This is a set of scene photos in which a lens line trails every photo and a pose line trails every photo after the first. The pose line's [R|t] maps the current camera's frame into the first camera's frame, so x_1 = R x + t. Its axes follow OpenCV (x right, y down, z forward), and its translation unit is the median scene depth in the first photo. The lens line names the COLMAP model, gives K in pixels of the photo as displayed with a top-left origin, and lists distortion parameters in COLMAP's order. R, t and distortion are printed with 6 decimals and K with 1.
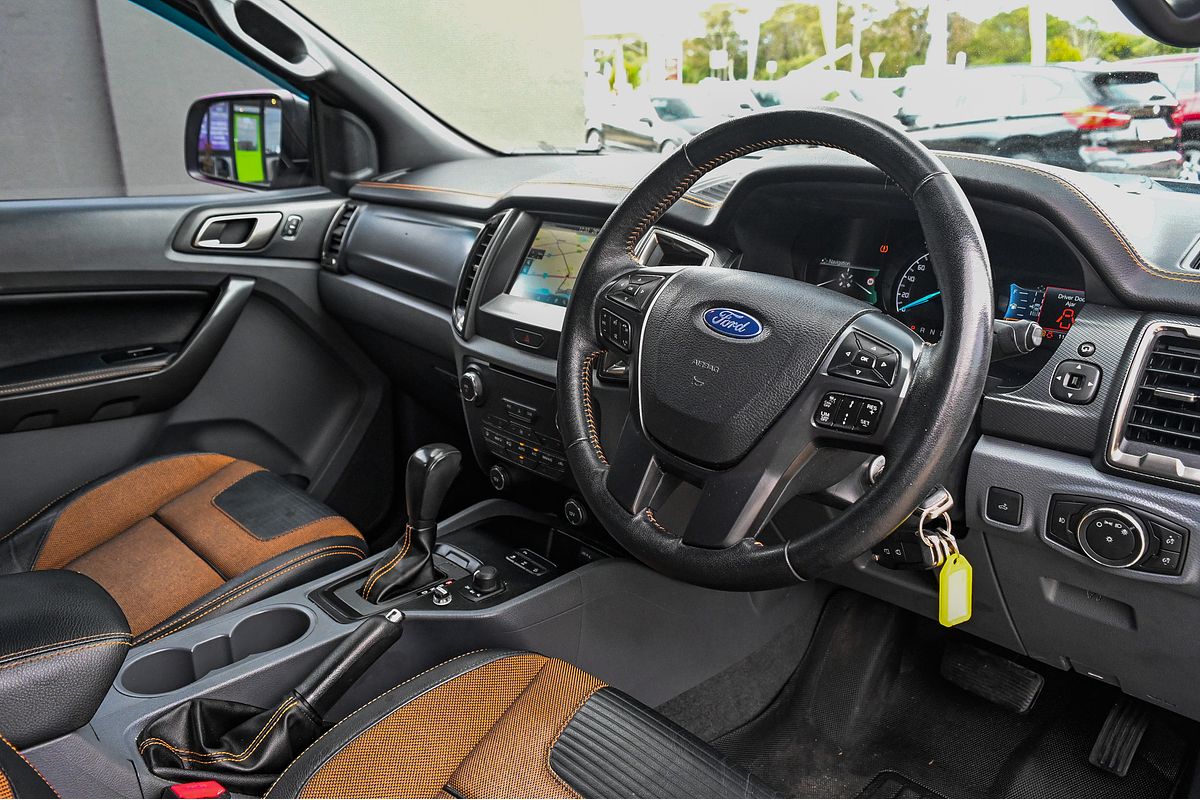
lens RADIAL K [[904.2, 0, 600.0], [0, 904.2, 400.0], [0, 0, 1]] dist [-0.001215, -0.002587]
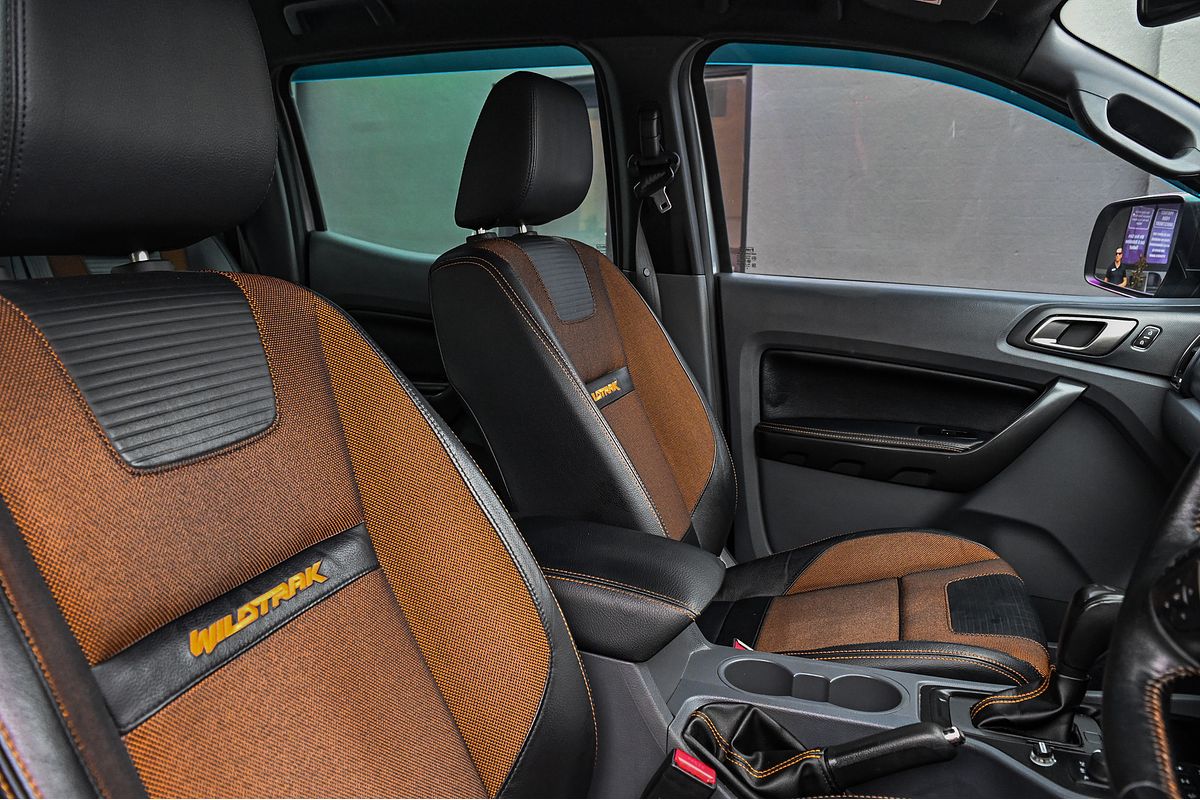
lens RADIAL K [[904.2, 0, 600.0], [0, 904.2, 400.0], [0, 0, 1]] dist [-0.001215, -0.002587]
pose [[0.492364, 0.174911, -0.852634, 0.183651], [-0.290615, 0.956419, 0.028382, 0.000419], [0.820440, 0.233814, 0.521738, 0.108251]]
